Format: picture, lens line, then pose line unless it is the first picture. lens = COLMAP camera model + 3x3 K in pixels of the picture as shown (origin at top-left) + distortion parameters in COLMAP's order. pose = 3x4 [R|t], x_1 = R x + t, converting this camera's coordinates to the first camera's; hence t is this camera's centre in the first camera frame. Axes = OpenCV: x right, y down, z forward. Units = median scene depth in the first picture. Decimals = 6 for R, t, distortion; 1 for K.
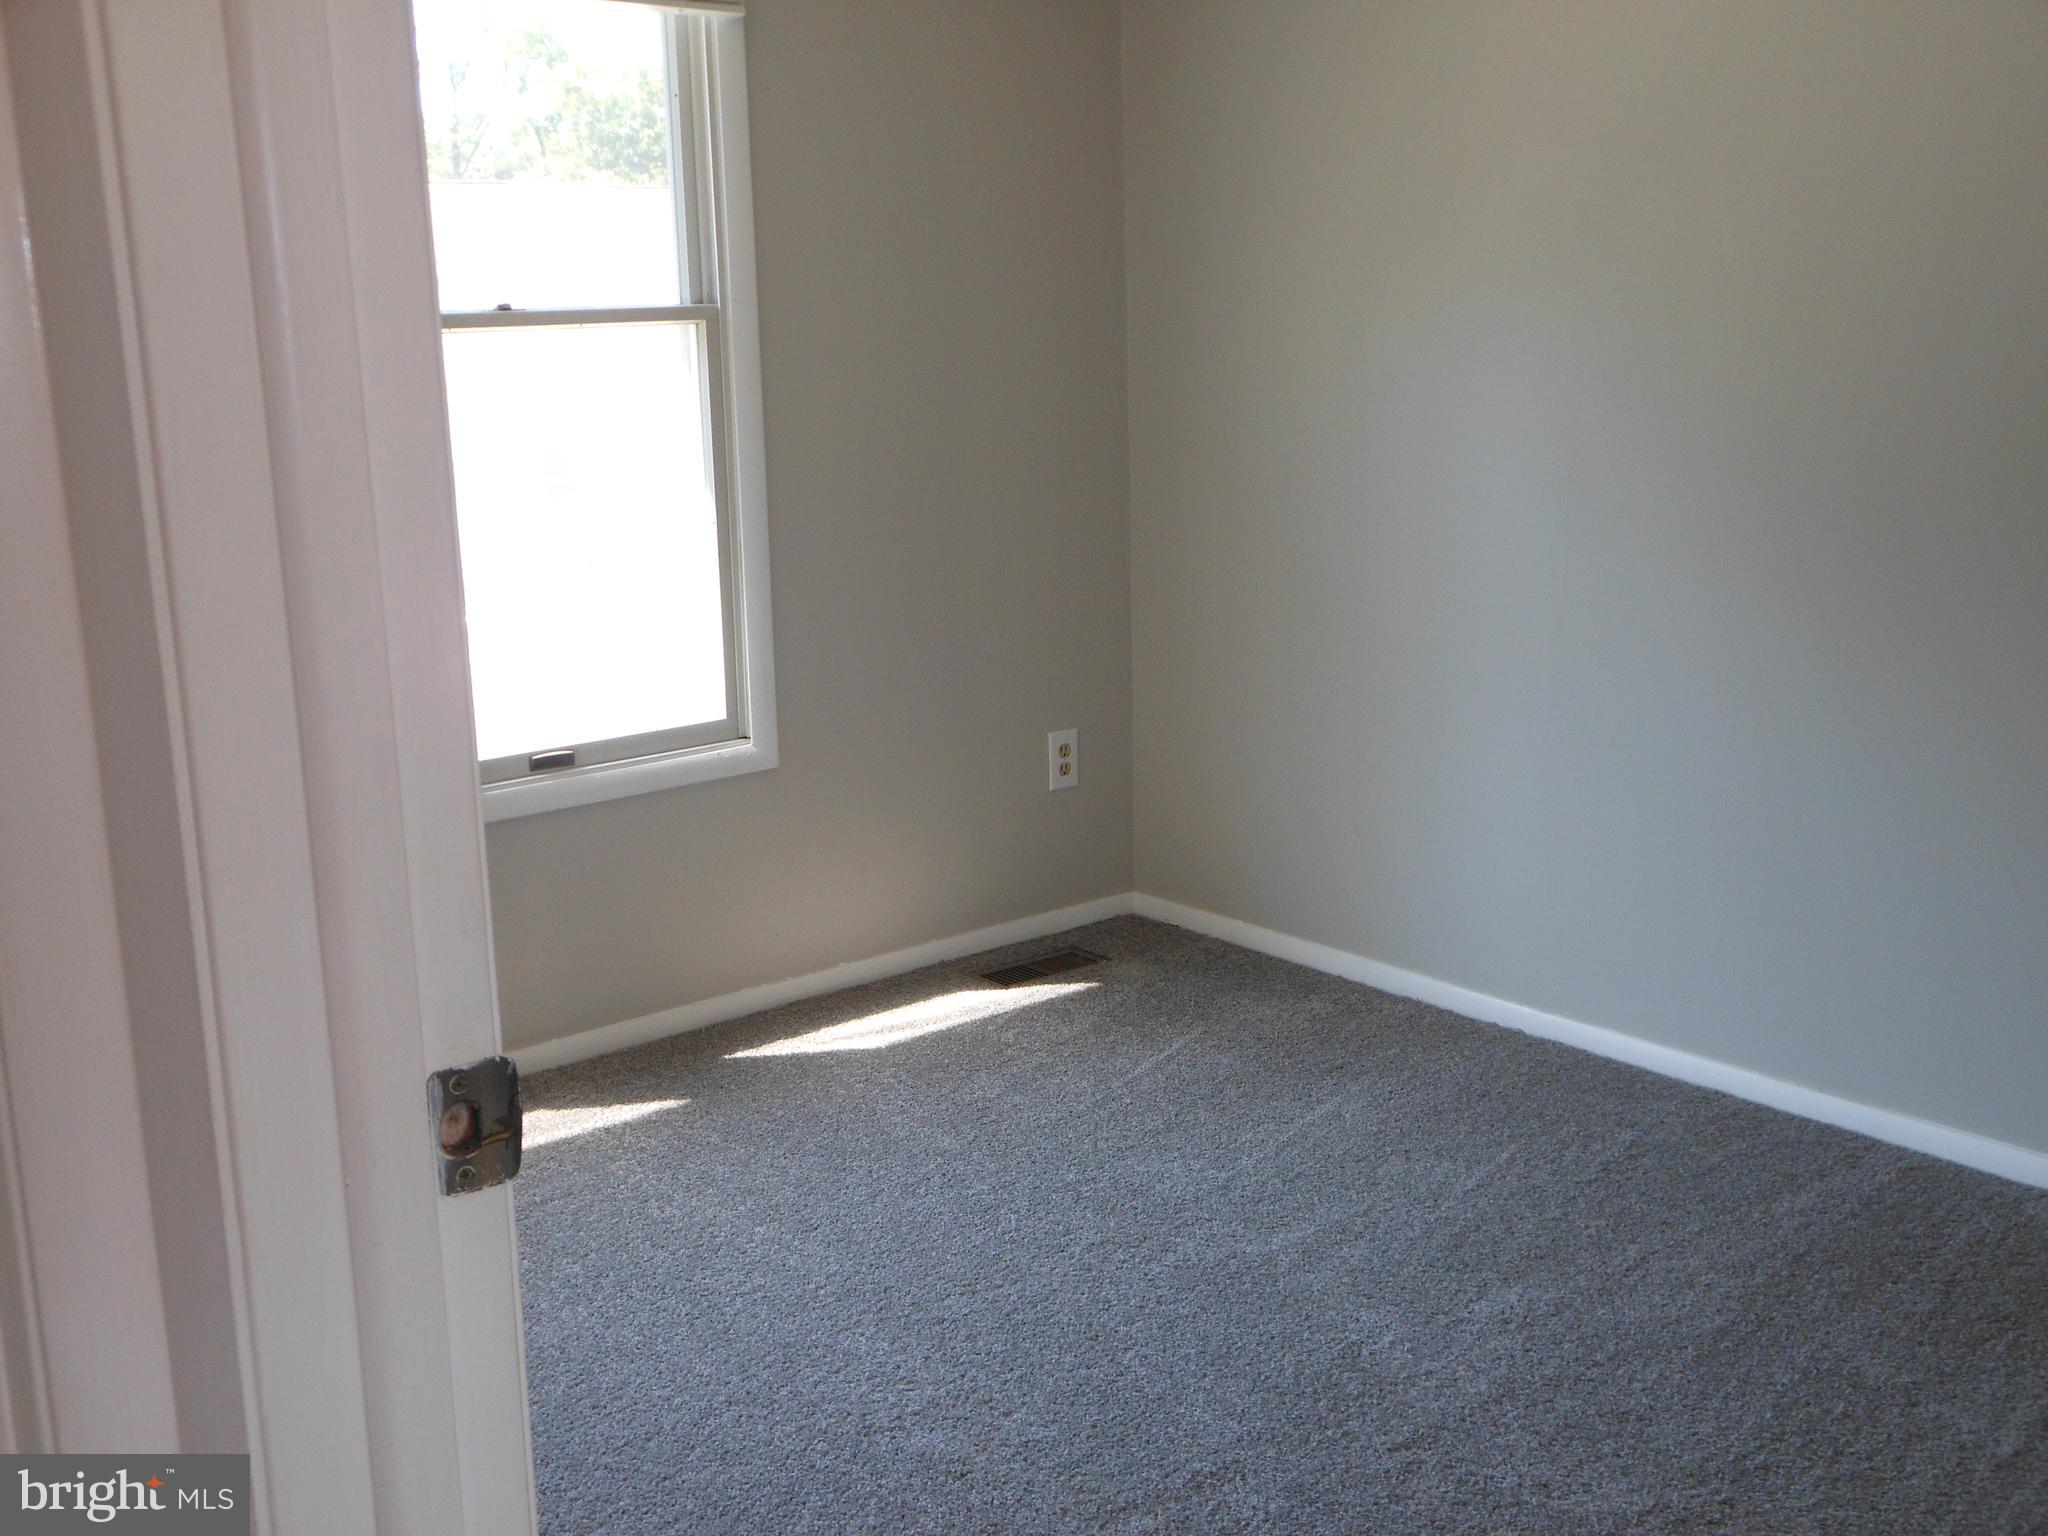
lens RADIAL K [[2218.0, 0, 1020.9], [0, 2218.0, 815.0], [0, 0, 1]] dist [0.059869, 0.000000]
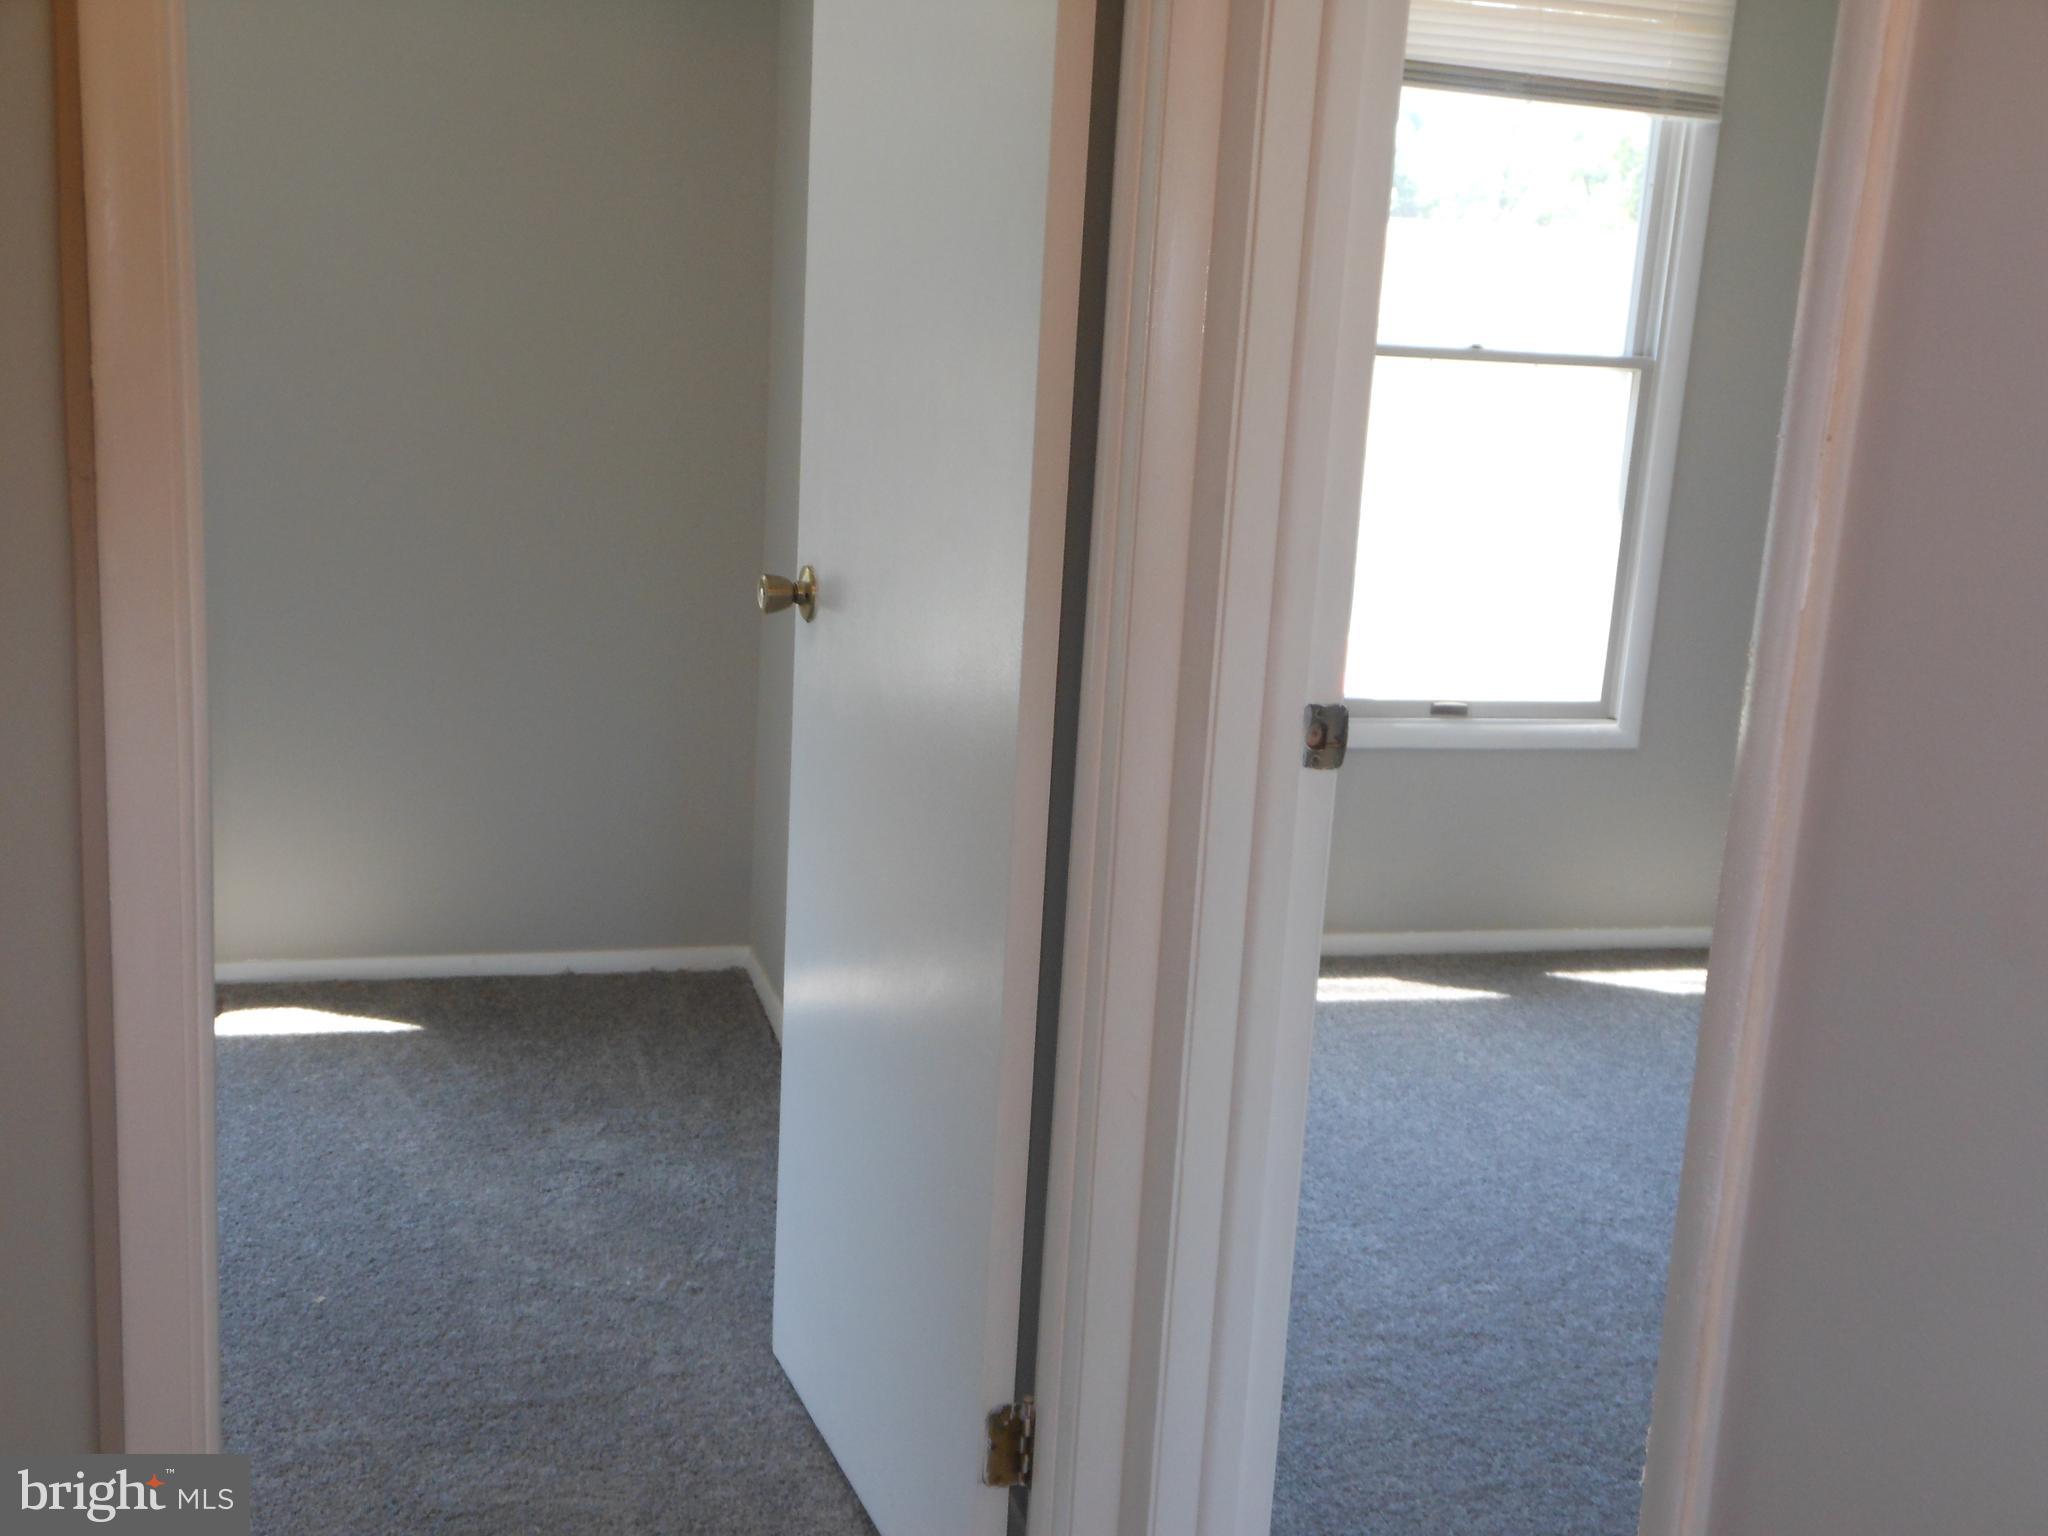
lens RADIAL K [[2218.0, 0, 1028.4], [0, 2218.0, 829.0], [0, 0, 1]] dist [0.059869, 0.000000]
pose [[0.903351, 0.169059, -0.394178, 0.083634], [-0.173861, 0.984483, 0.023791, 0.055913], [0.392084, 0.047041, 0.918726, -0.249372]]
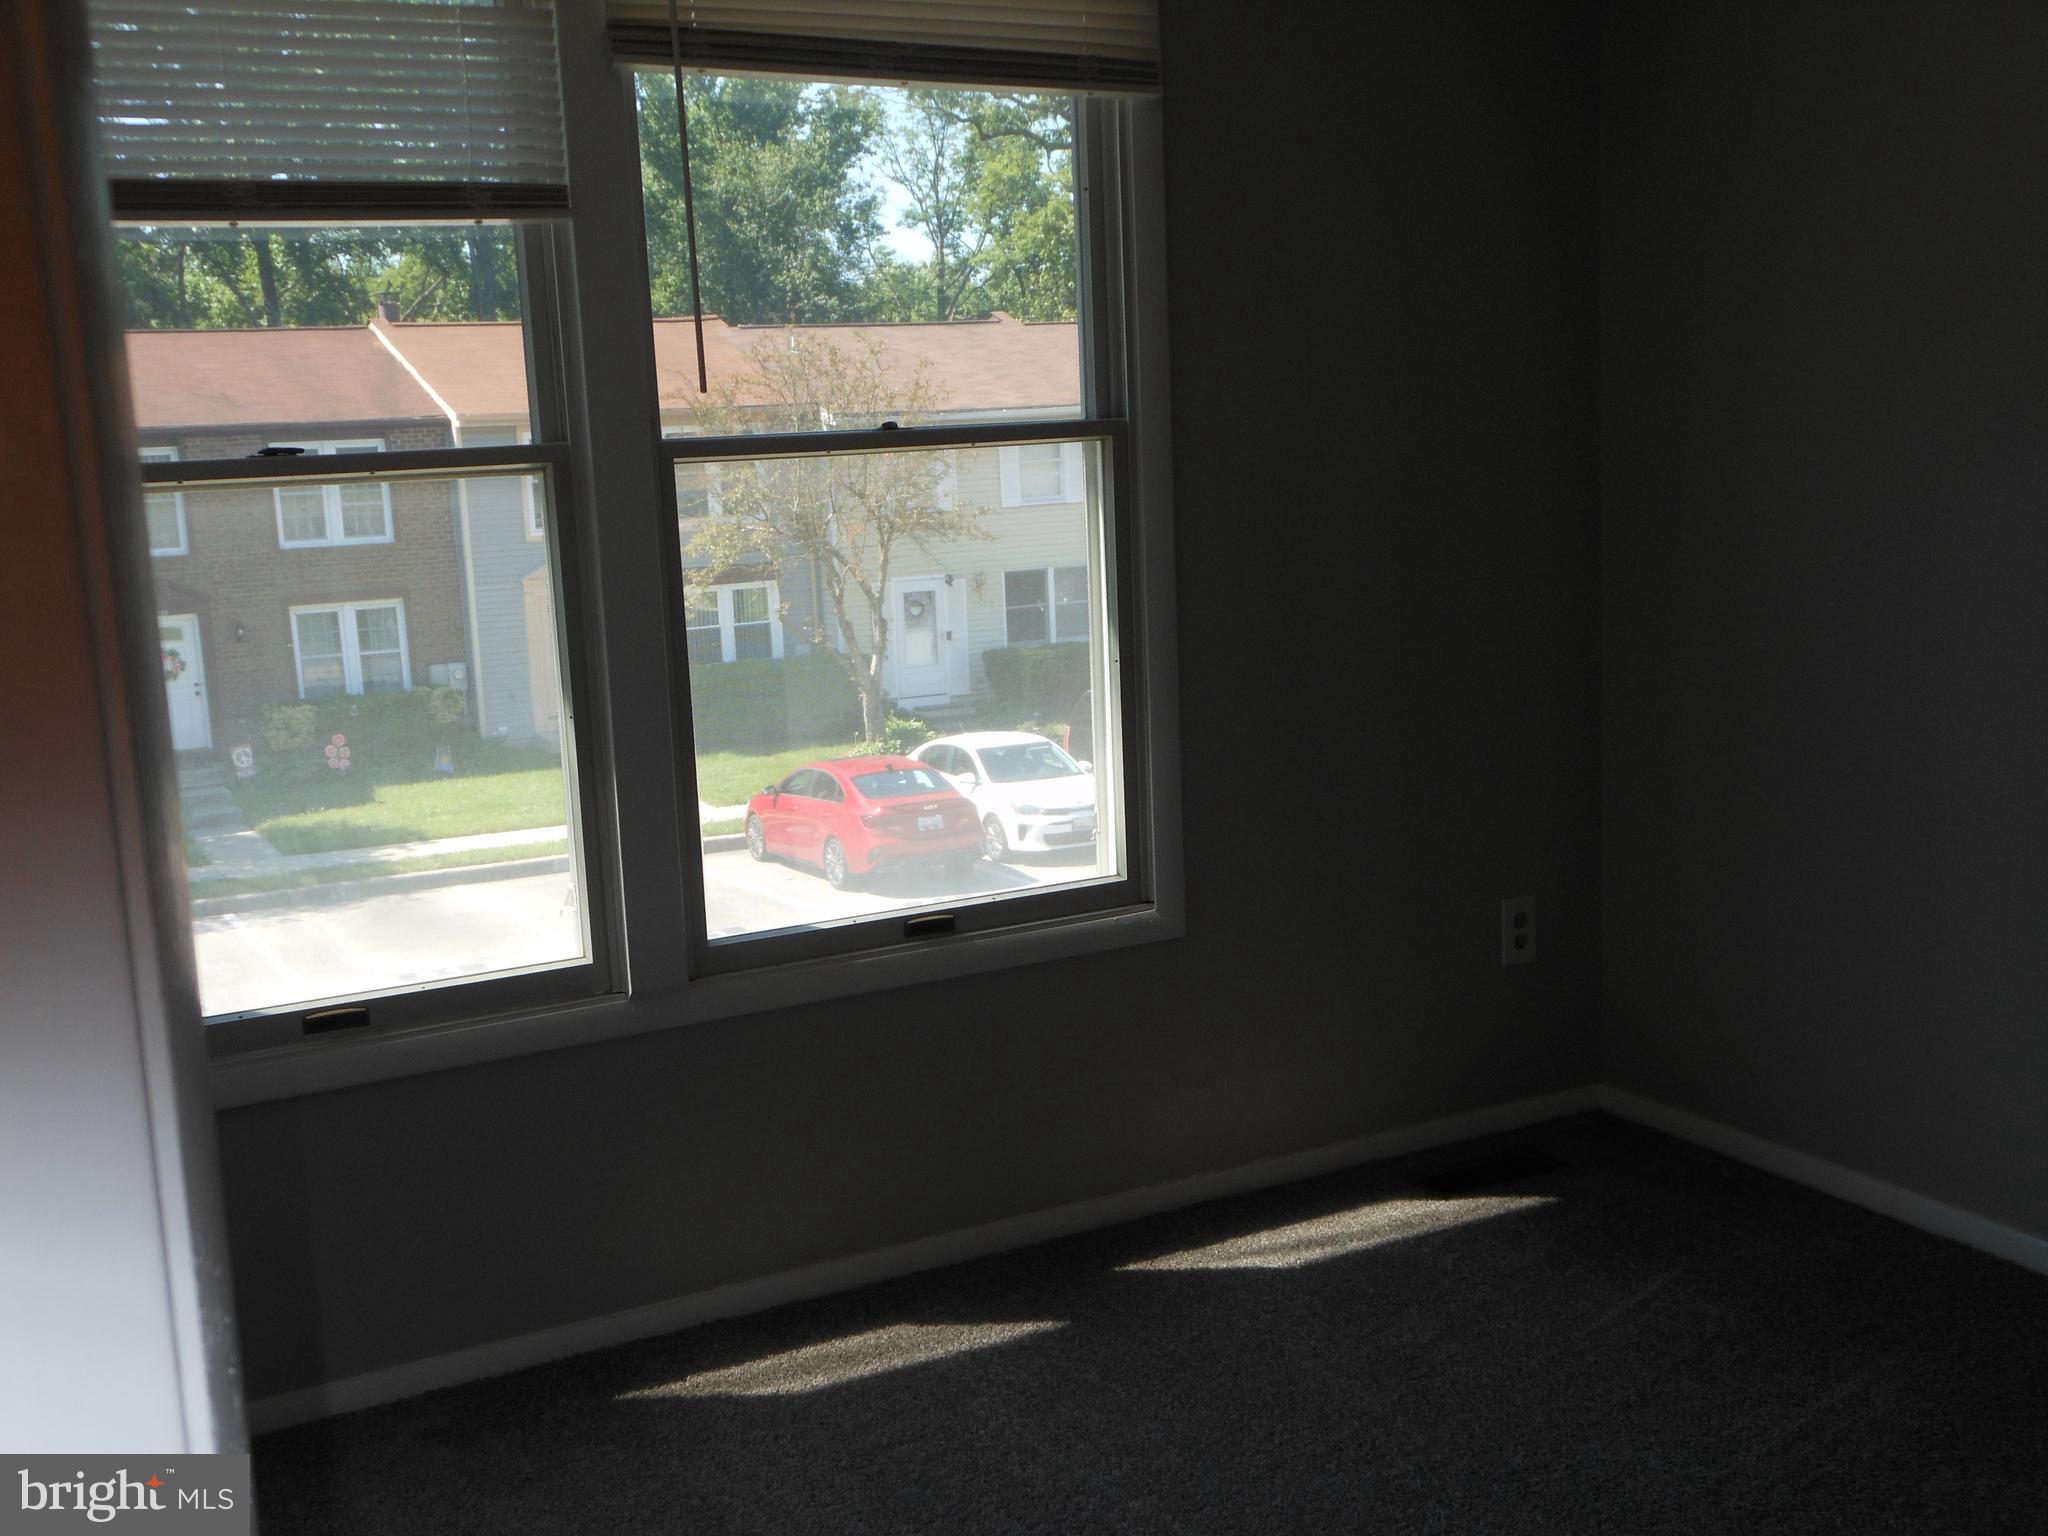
lens RADIAL K [[2218.0, 0, 1026.2], [0, 2218.0, 830.6], [0, 0, 1]] dist [0.059869, 0.000000]
pose [[0.979105, 0.015892, -0.202733, 0.008018], [-0.025680, 0.998623, -0.045741, -0.024375], [0.201727, 0.049991, 0.978165, 0.140399]]
